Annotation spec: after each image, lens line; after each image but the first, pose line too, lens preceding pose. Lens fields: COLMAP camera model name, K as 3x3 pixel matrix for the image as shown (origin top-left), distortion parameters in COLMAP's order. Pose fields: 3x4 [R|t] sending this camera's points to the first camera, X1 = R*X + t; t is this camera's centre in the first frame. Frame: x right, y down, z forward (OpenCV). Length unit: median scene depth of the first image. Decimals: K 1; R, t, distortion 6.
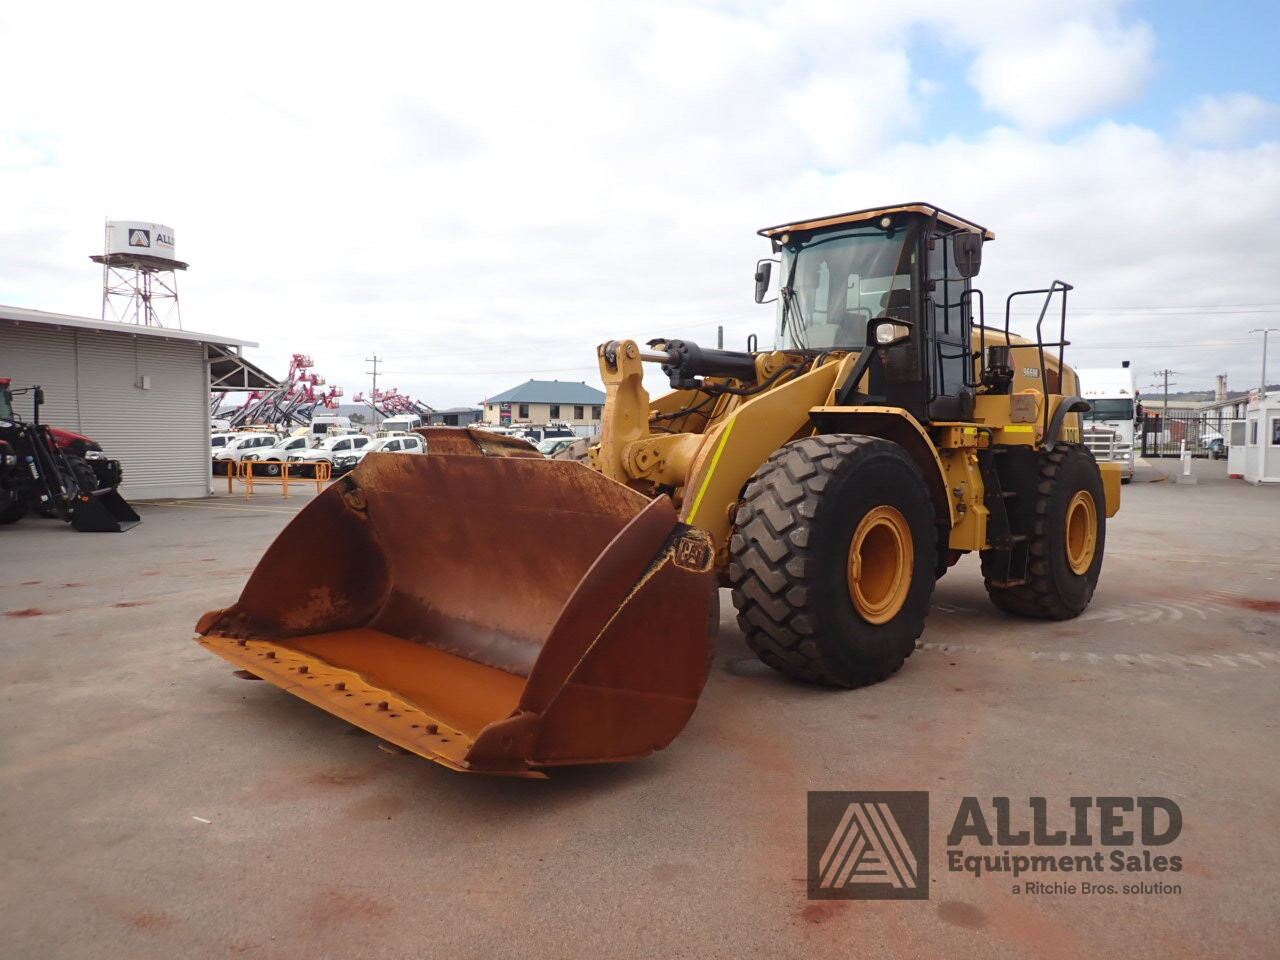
lens RADIAL K [[949.4, 0, 630.5], [0, 949.4, 473.1], [0, 0, 1]] dist [0.010777, -0.015553]
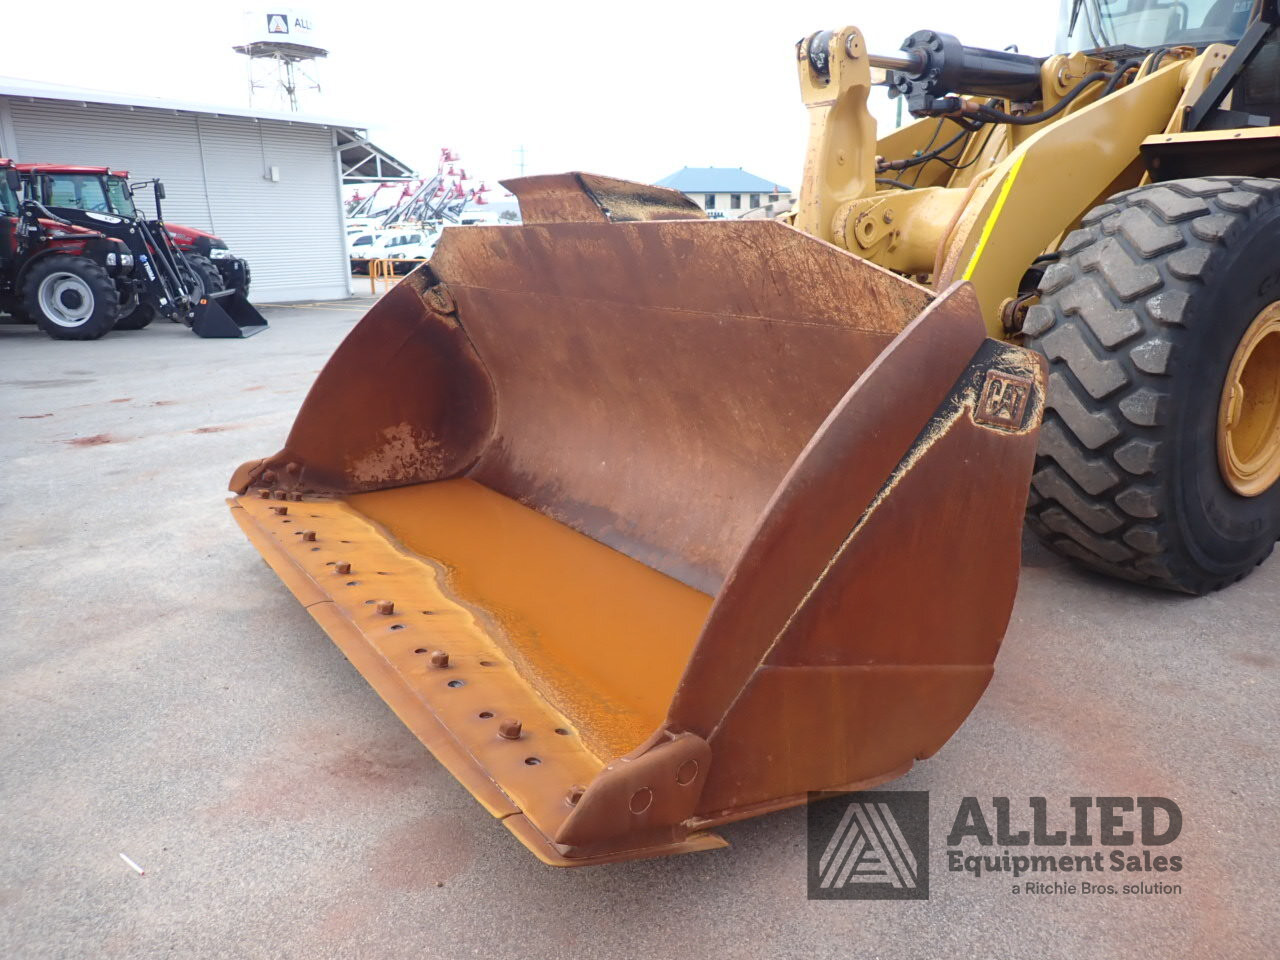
lens RADIAL K [[949.4, 0, 632.4], [0, 949.4, 480.9], [0, 0, 1]] dist [0.010777, -0.015553]
pose [[0.987056, 0.018387, -0.159316, -0.036334], [0.016681, 0.976247, 0.216020, 0.009492], [0.159504, -0.215881, 0.963304, 0.335621]]
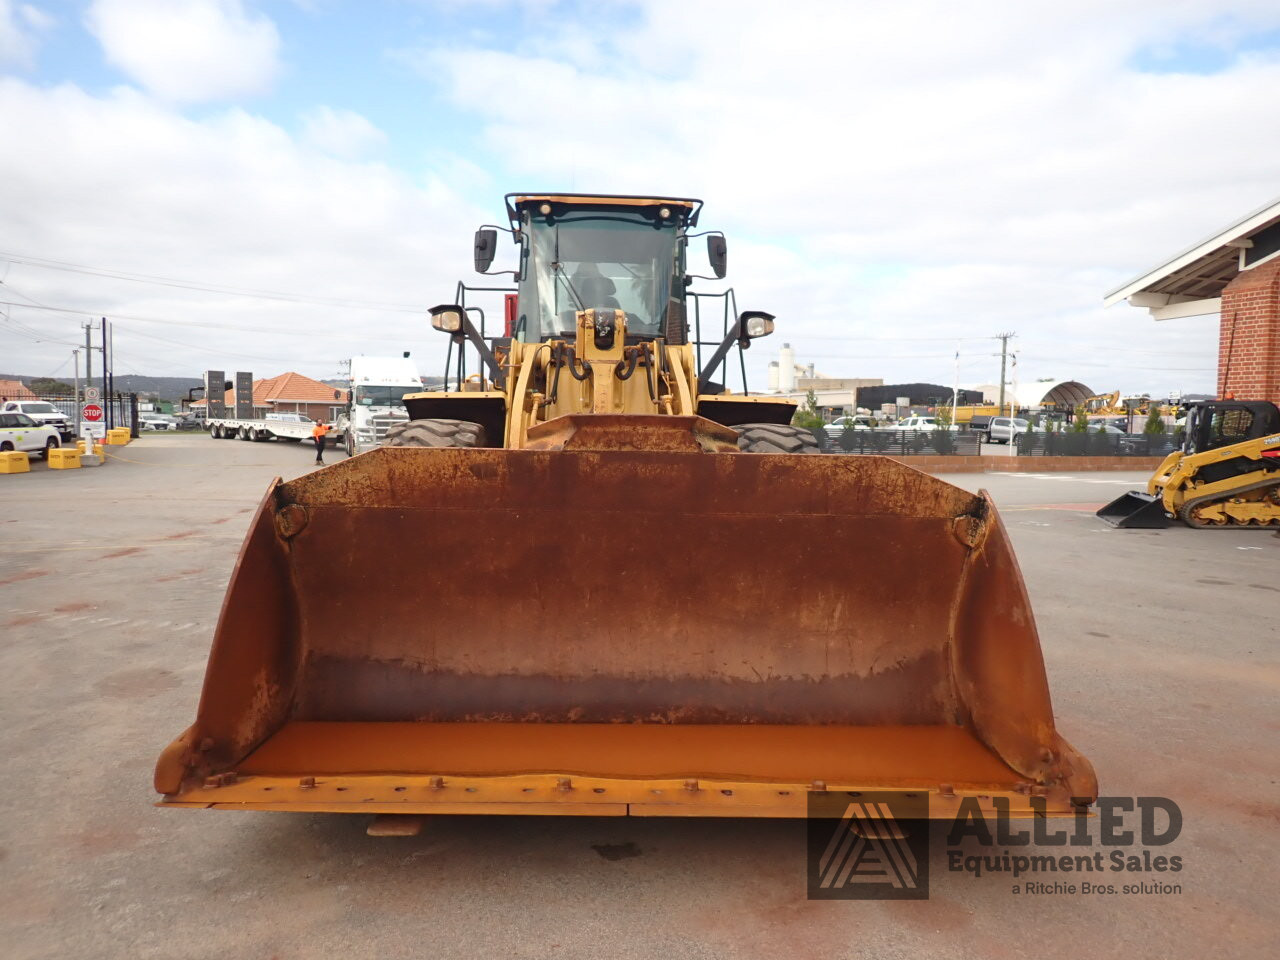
lens RADIAL K [[949.4, 0, 637.0], [0, 949.4, 480.6], [0, 0, 1]] dist [0.010777, -0.015553]
pose [[0.666863, -0.040797, 0.744062, -0.635760], [0.021527, 0.999138, 0.035489, -0.019457], [-0.744869, -0.007649, 0.667167, 0.427755]]
